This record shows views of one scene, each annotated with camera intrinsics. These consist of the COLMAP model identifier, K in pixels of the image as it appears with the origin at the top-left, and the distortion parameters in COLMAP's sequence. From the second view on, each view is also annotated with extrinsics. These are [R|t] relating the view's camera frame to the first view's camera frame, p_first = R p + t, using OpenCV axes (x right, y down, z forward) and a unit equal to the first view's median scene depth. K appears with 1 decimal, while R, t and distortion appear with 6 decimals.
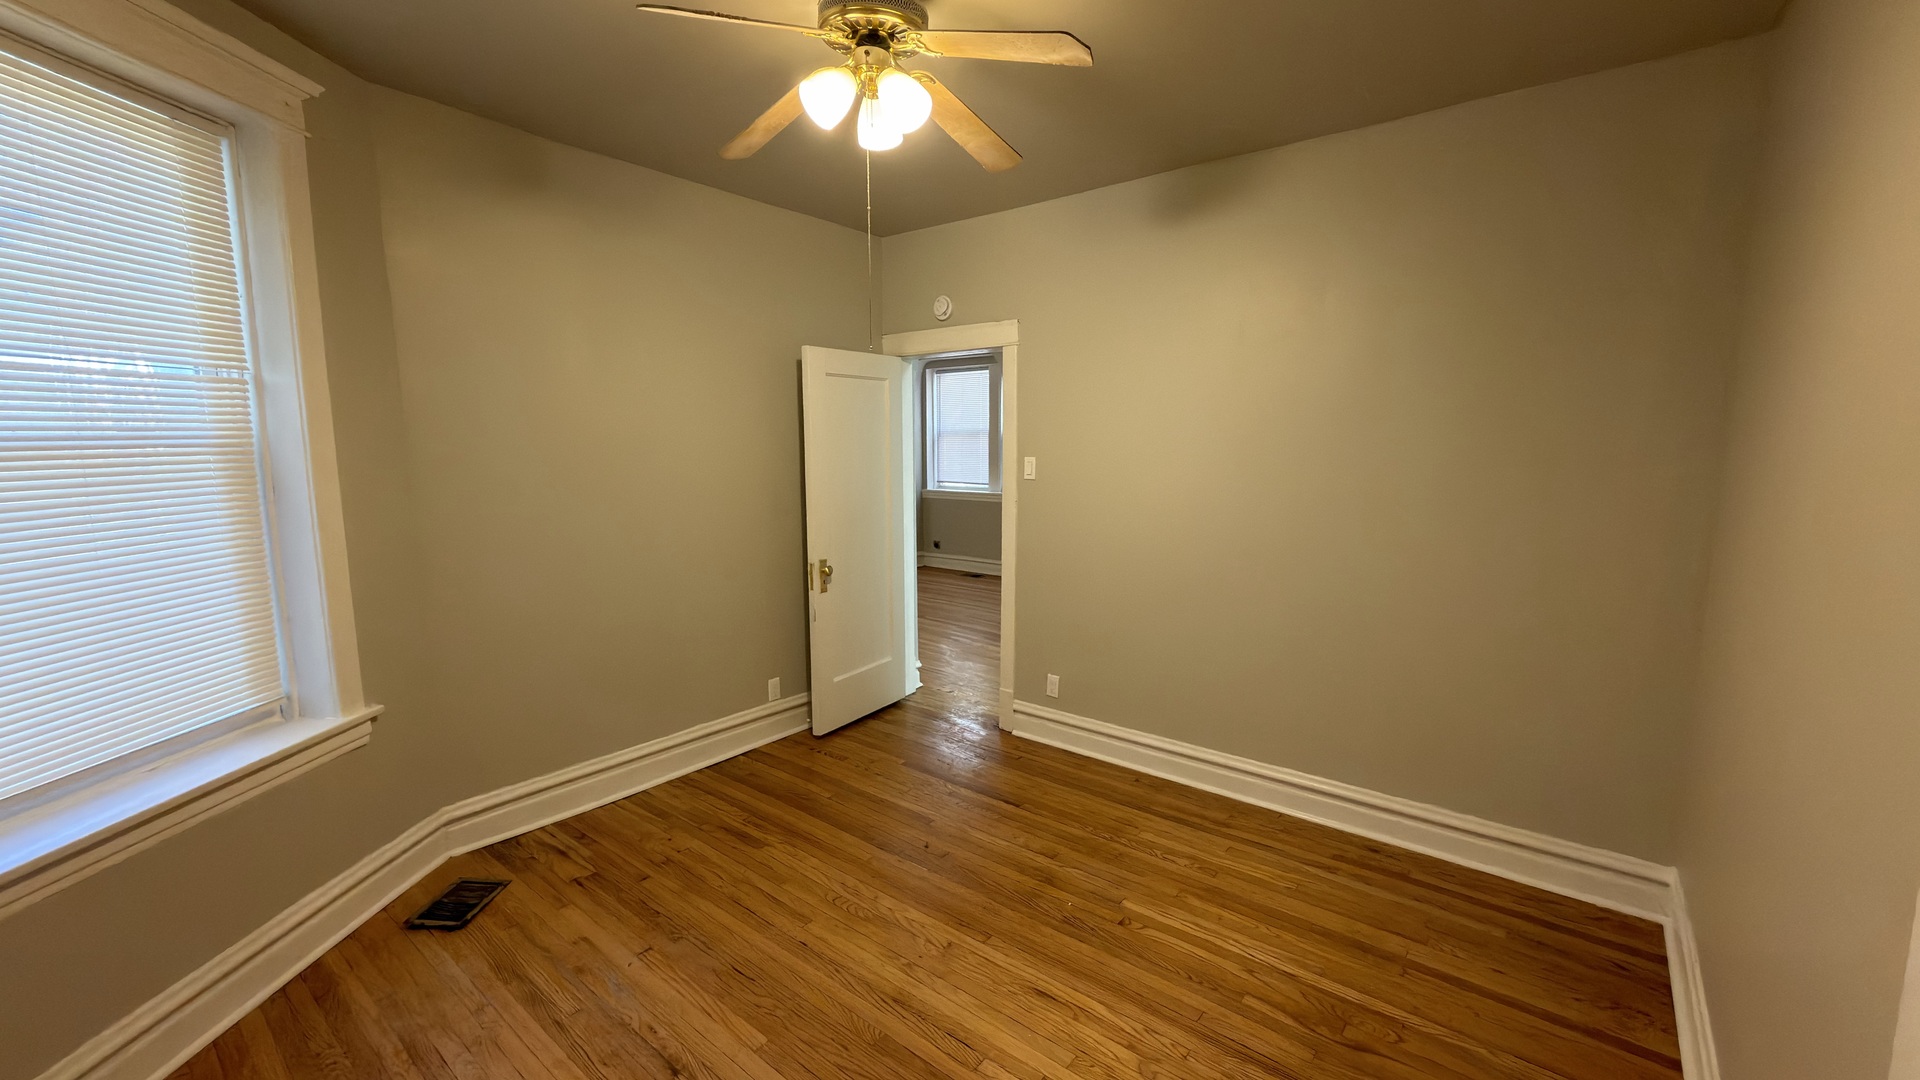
lens RADIAL K [[765.6, 0, 958.2], [0, 765.6, 535.6], [0, 0, 1]] dist [0.000102, -0.000005]
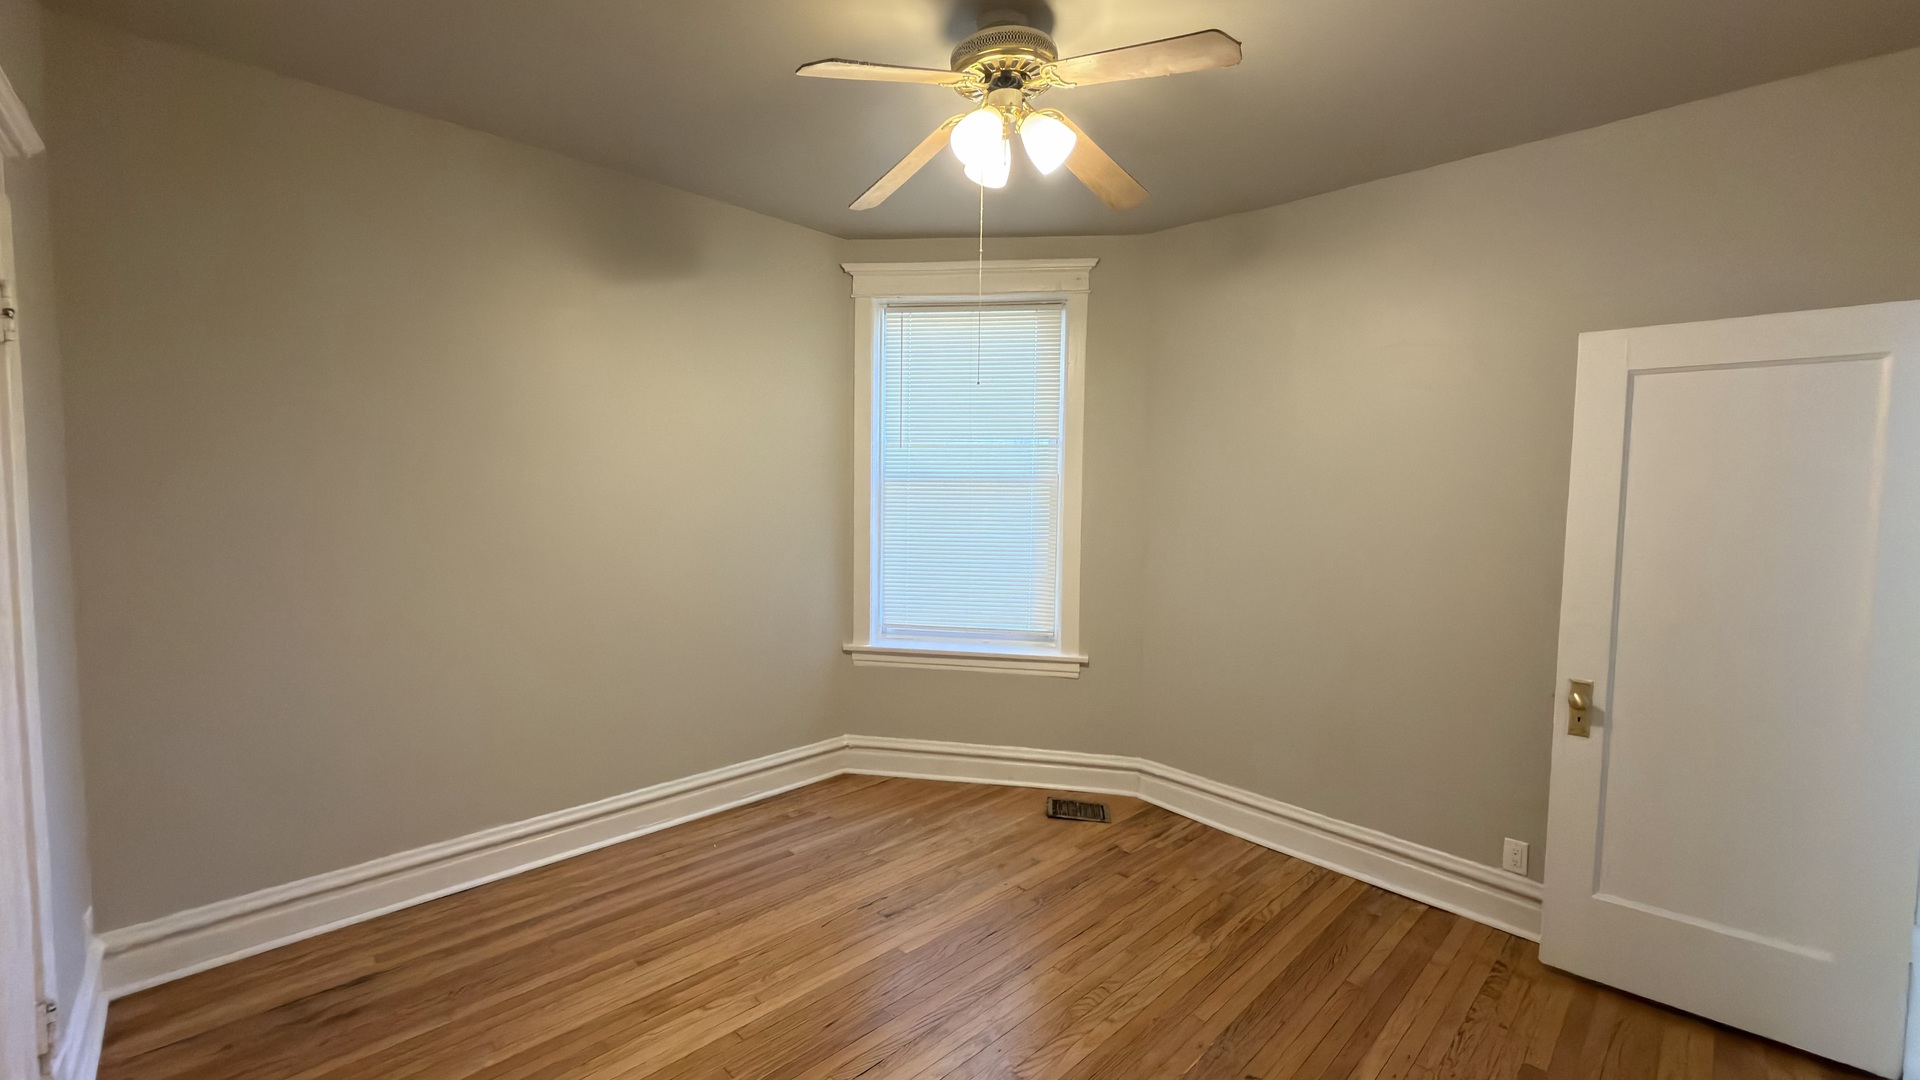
lens RADIAL K [[765.6, 0, 958.2], [0, 765.6, 535.6], [0, 0, 1]] dist [0.000102, -0.000005]
pose [[-0.113287, 0.064295, -0.991480, 0.662070], [-0.142452, 0.986543, 0.080251, -0.084799], [0.983297, 0.150330, -0.102603, 0.793608]]
